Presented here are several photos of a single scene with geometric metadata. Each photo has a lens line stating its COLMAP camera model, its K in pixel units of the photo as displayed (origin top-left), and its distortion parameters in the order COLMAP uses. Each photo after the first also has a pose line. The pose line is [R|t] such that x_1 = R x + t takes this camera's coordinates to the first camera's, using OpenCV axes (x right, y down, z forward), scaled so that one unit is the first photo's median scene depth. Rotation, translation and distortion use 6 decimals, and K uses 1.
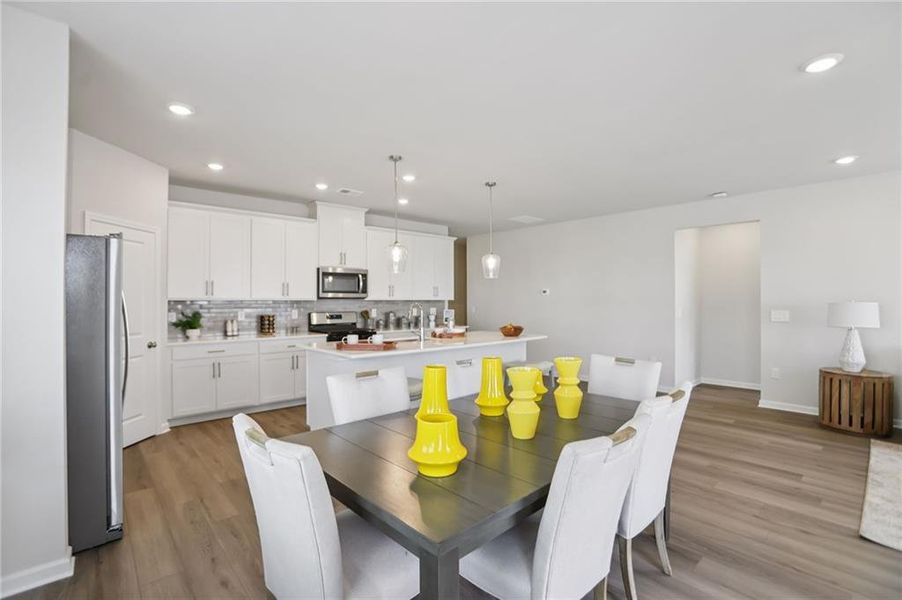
lens RADIAL K [[416.1, 0, 445.2], [0, 416.1, 300.3], [0, 0, 1]] dist [-0.051462, 0.015618]
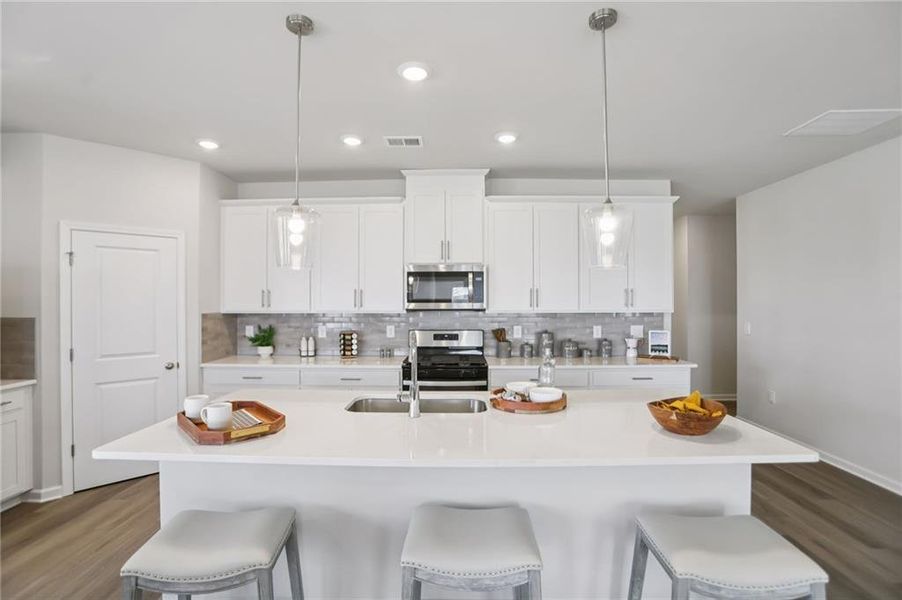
lens RADIAL K [[416.1, 0, 455.1], [0, 416.1, 298.6], [0, 0, 1]] dist [-0.051462, 0.015618]
pose [[0.728938, -0.004892, -0.684562, 0.221069], [0.002279, 0.999986, -0.004719, -0.020561], [0.684576, 0.001879, 0.728939, 0.531350]]
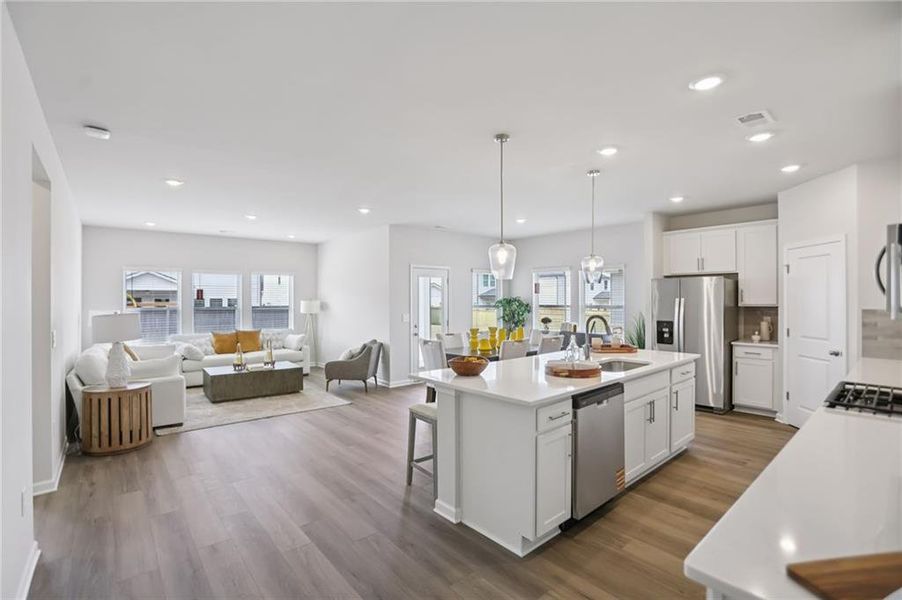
lens RADIAL K [[416.1, 0, 452.6], [0, 416.1, 296.2], [0, 0, 1]] dist [-0.051462, 0.015618]
pose [[-0.999954, 0.002479, 0.009318, 0.153266], [0.002405, 0.999966, -0.007942, -0.018036], [-0.009337, -0.007919, -0.999925, 1.364298]]
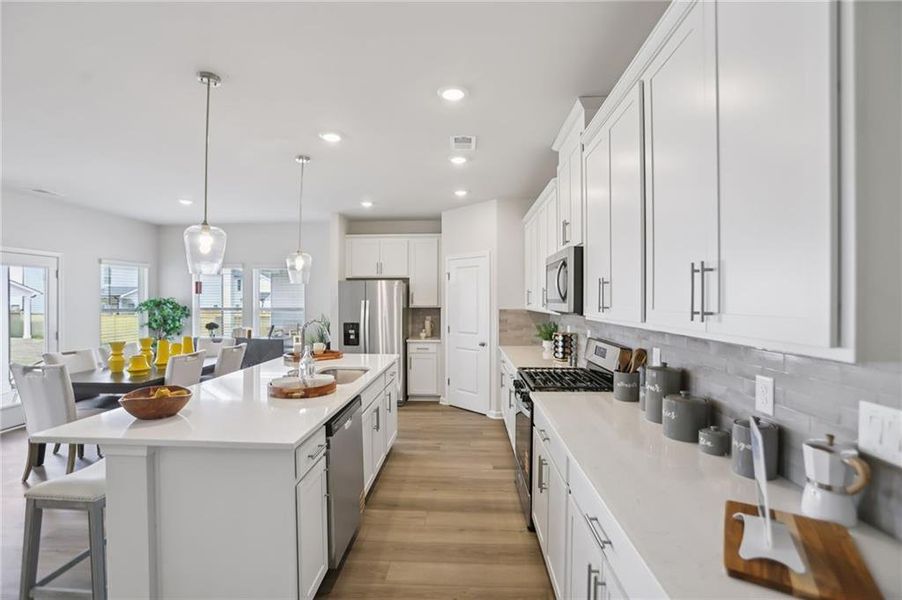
lens RADIAL K [[416.1, 0, 445.2], [0, 416.1, 302.9], [0, 0, 1]] dist [-0.051462, 0.015618]
pose [[-0.703657, 0.004562, -0.710525, 0.208203], [-0.000467, 0.999976, 0.006882, -0.020633], [0.710540, 0.005175, -0.703638, 1.253503]]
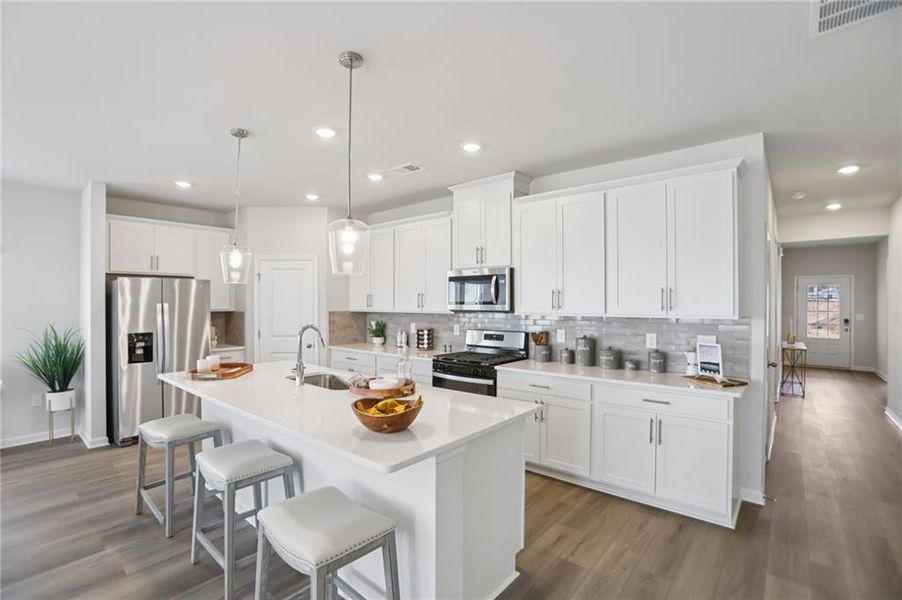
lens RADIAL K [[416.1, 0, 446.2], [0, 416.1, 303.1], [0, 0, 1]] dist [-0.051462, 0.015618]
pose [[0.127938, 0.000541, -0.991782, 0.451372], [0.000484, 1.000000, 0.000607, -0.020197], [0.991782, -0.000557, 0.127938, 0.859378]]
